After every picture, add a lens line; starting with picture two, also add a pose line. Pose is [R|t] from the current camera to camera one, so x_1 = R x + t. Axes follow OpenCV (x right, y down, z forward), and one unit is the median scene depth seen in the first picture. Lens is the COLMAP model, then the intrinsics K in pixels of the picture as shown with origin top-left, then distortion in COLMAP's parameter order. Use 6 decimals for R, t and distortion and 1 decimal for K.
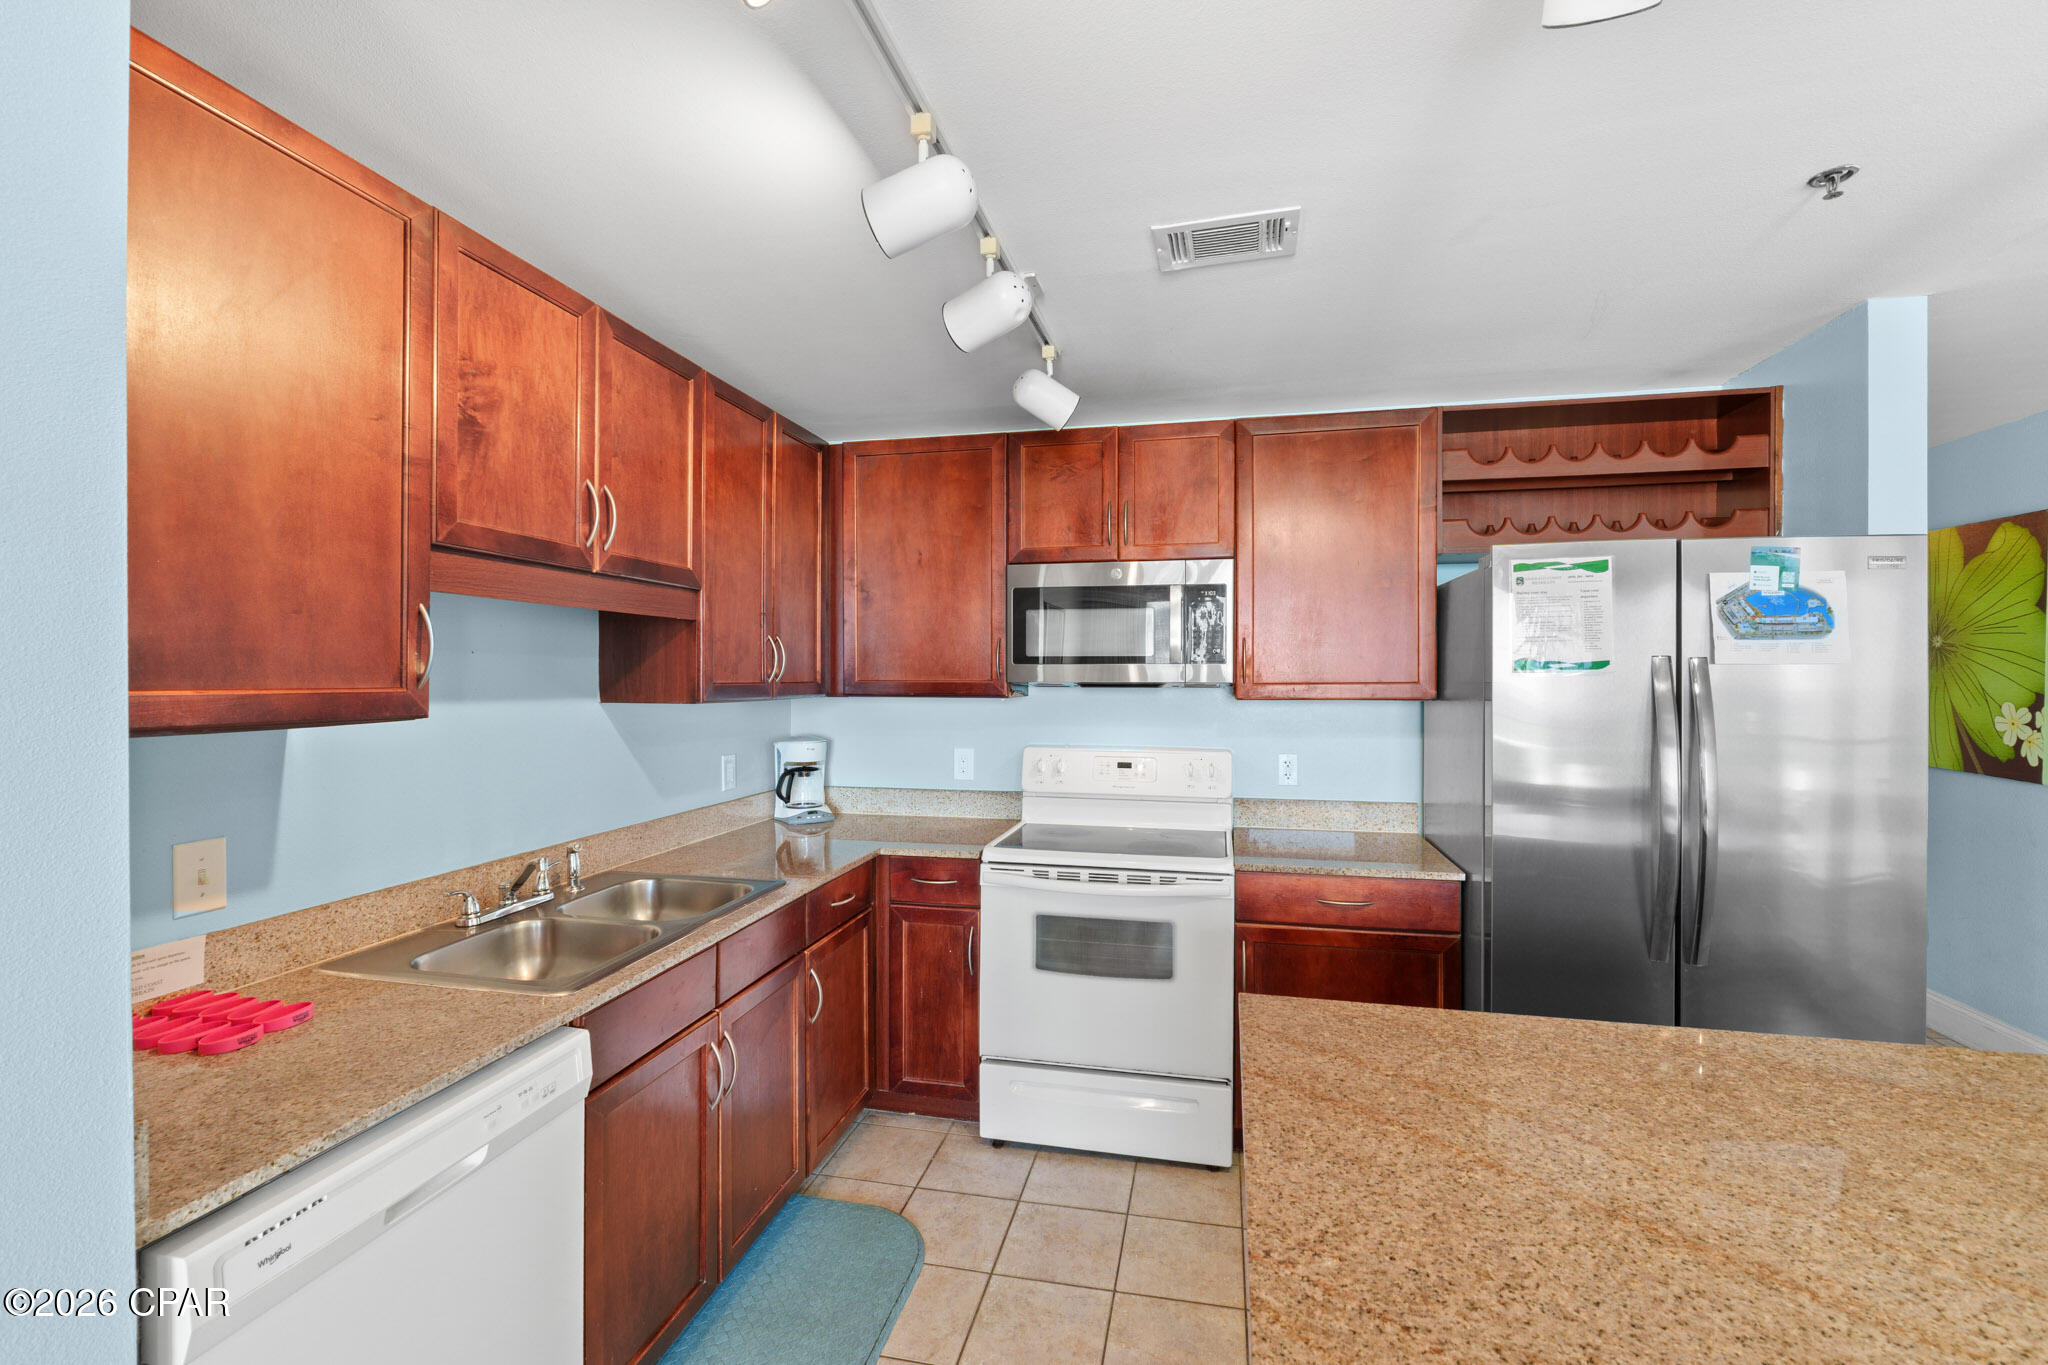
lens RADIAL K [[864.6, 0, 1012.7], [0, 864.6, 682.4], [0, 0, 1]] dist [-0.008914, 0.000105]
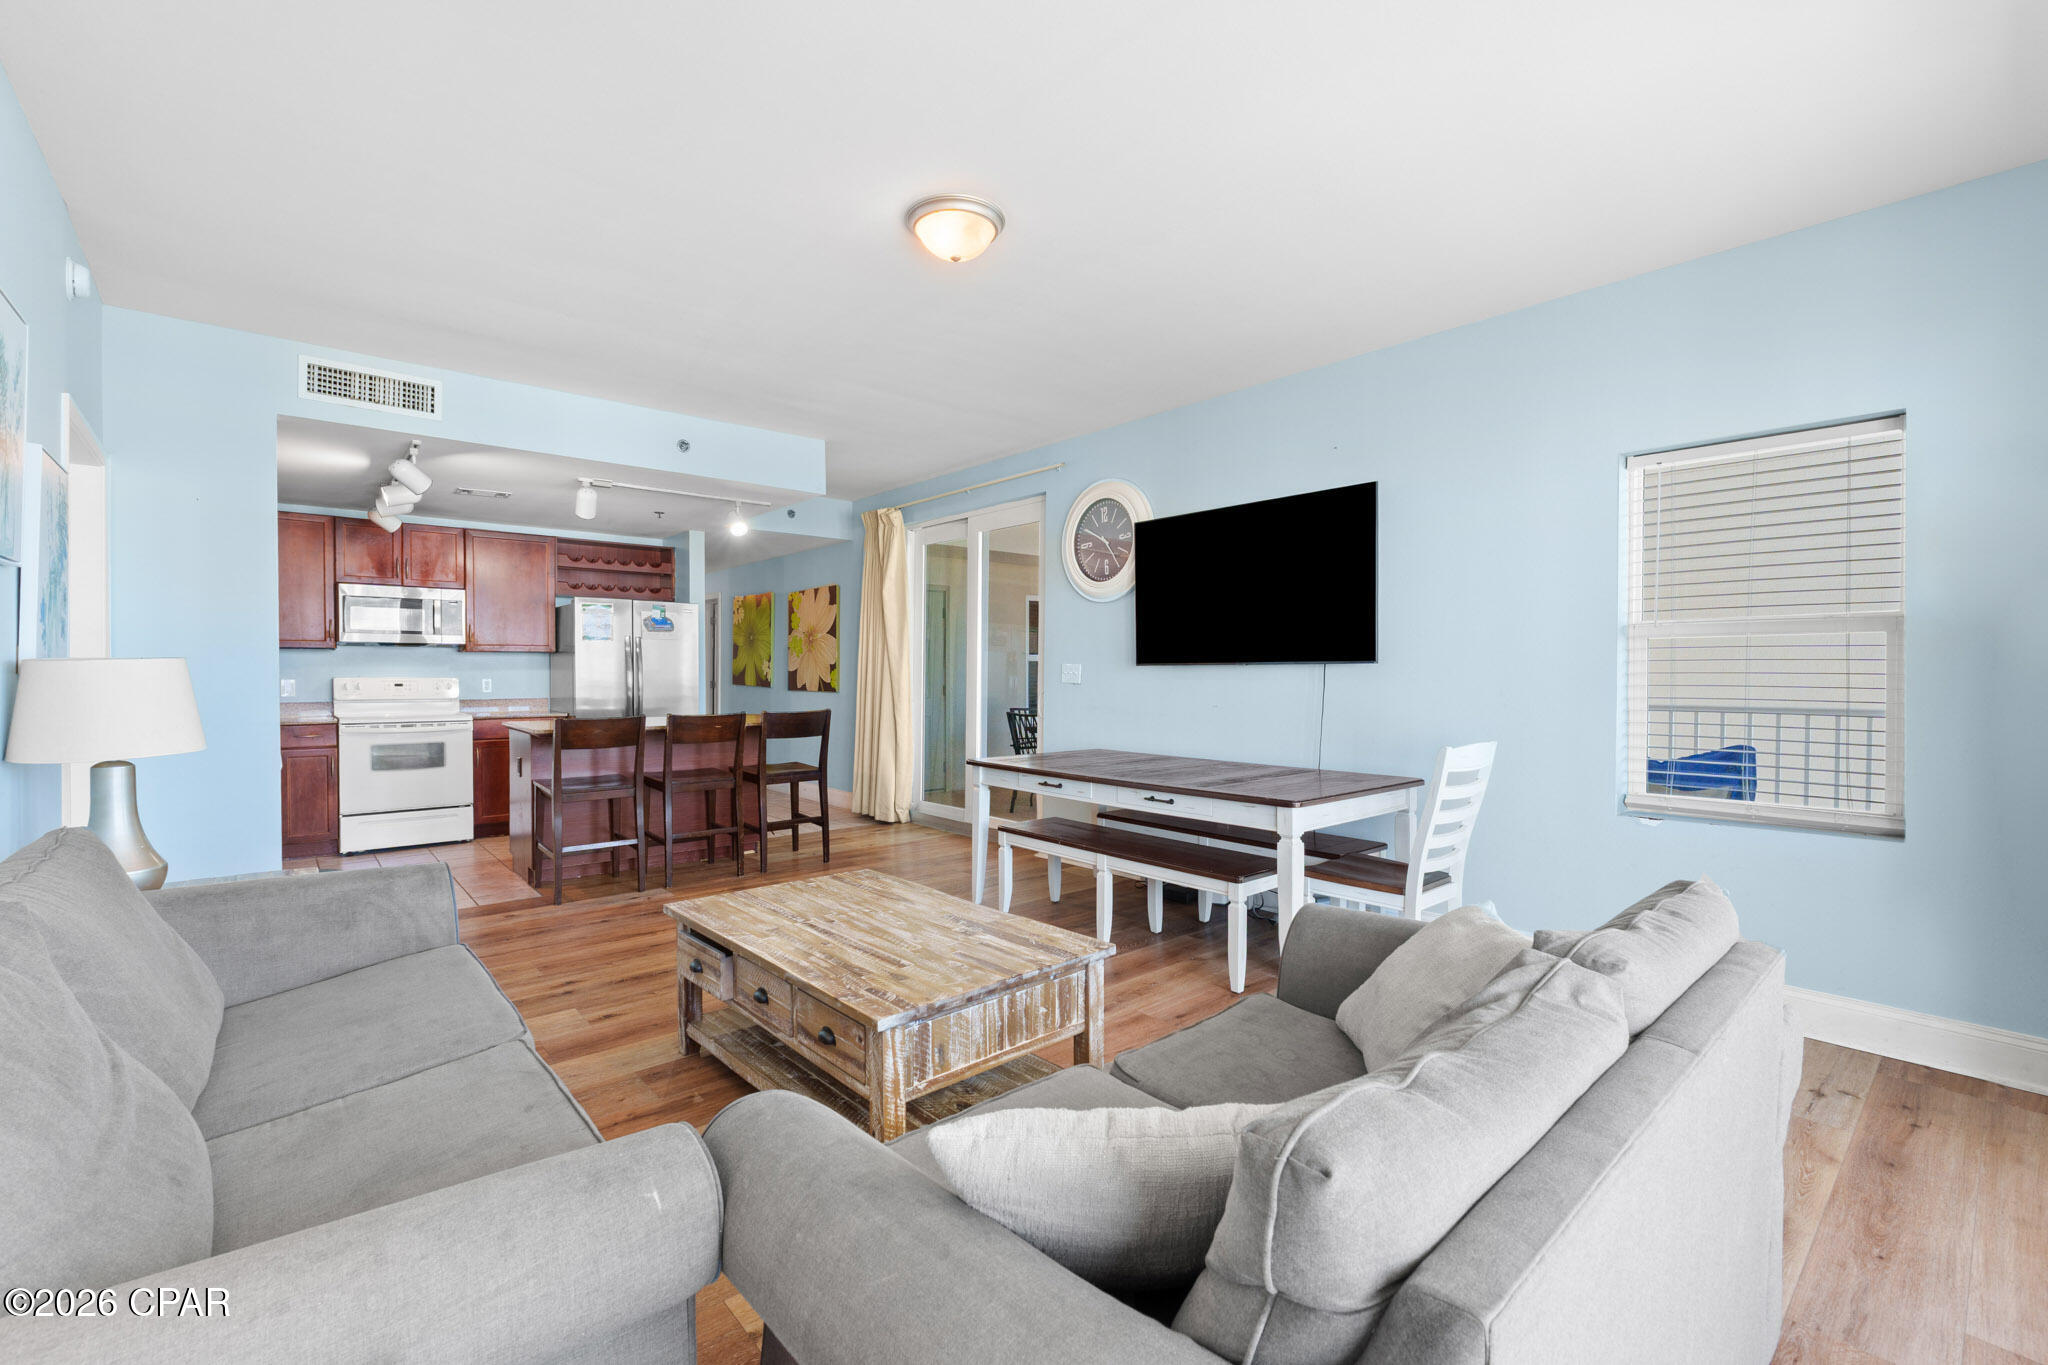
lens RADIAL K [[864.6, 0, 1030.4], [0, 864.6, 680.4], [0, 0, 1]] dist [-0.008914, 0.000105]
pose [[0.577027, -0.008260, 0.816684, -0.826563], [0.006135, 0.999964, 0.005778, 0.102236], [-0.816702, 0.001676, 0.577057, -1.708930]]
